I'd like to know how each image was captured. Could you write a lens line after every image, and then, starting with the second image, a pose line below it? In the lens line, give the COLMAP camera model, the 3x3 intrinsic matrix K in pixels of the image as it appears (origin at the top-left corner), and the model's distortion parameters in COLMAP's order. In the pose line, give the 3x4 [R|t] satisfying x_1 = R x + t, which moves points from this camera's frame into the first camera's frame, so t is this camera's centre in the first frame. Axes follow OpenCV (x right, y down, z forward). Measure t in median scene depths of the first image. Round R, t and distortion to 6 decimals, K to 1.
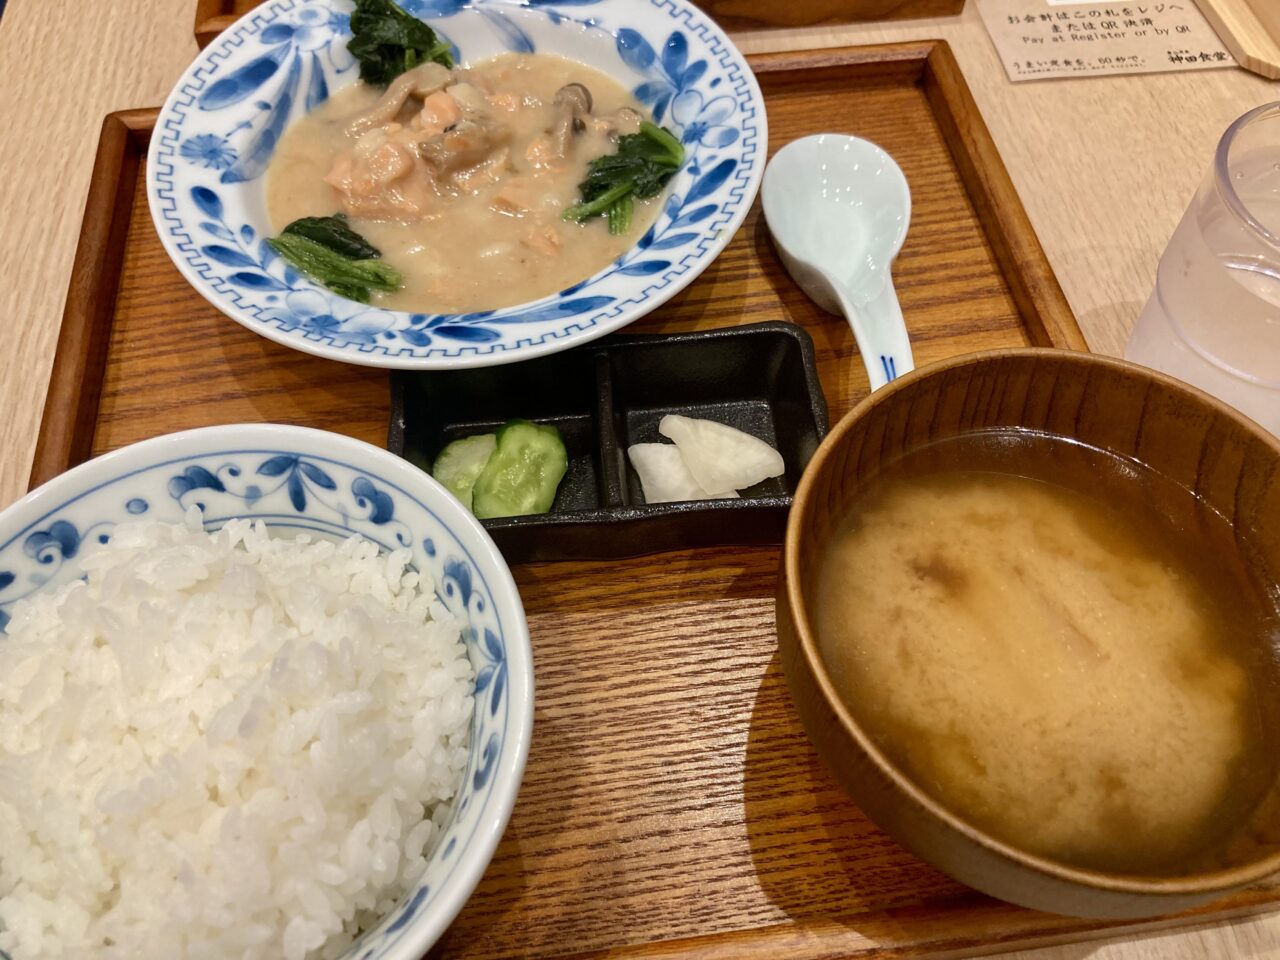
lens RADIAL K [[1058.3, 0, 644.4], [0, 1058.3, 488.2], [0, 0, 1]] dist [-0.034937, 0.004142]
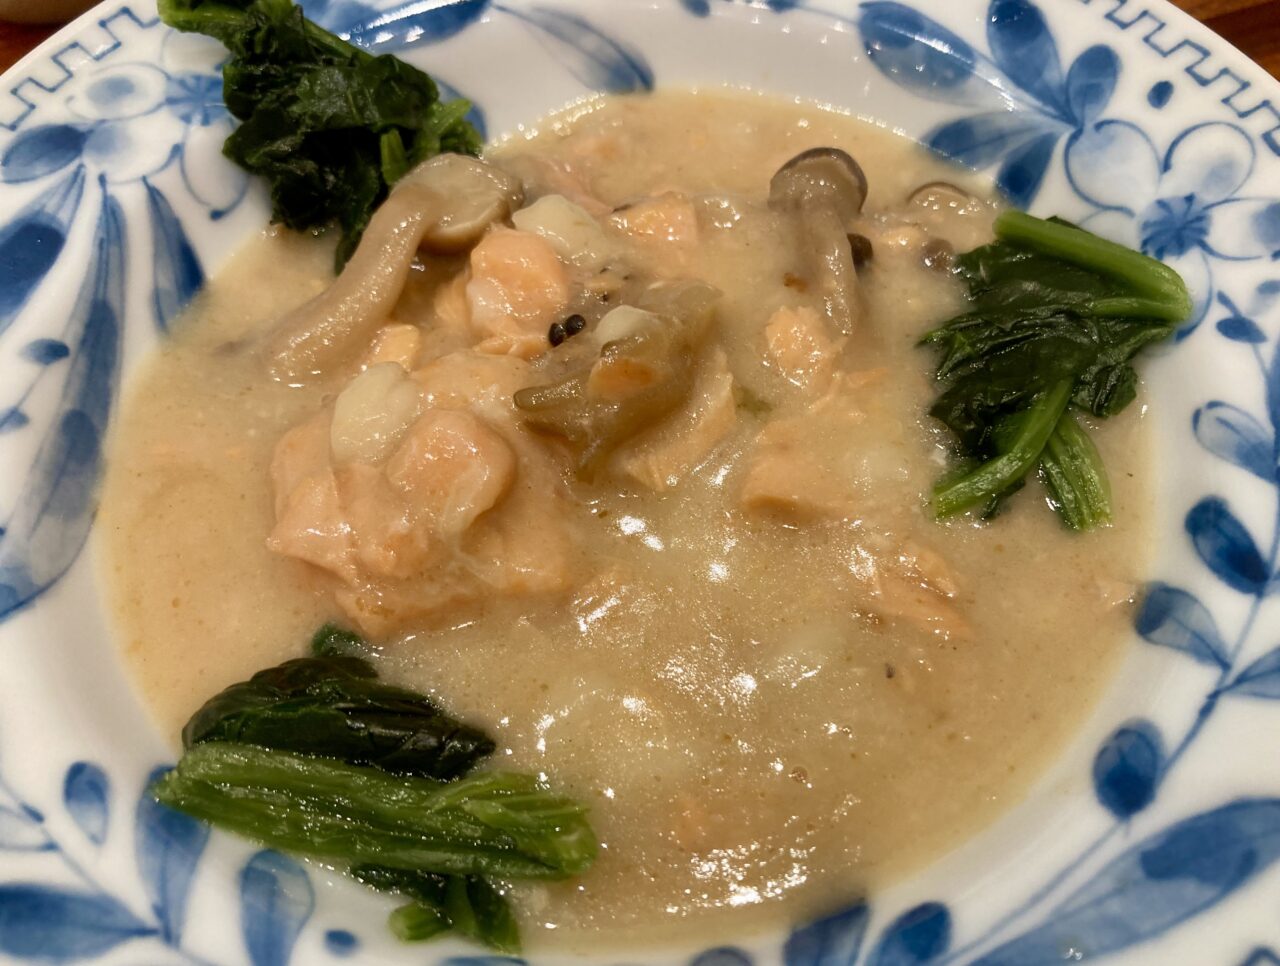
lens RADIAL K [[1058.3, 0, 635.8], [0, 1058.3, 472.5], [0, 0, 1]] dist [-0.034937, 0.004142]
pose [[0.971177, -0.208883, 0.114820, -0.206968], [0.208975, 0.977855, 0.011368, -0.277554], [-0.114652, 0.012954, 0.993321, 0.594280]]
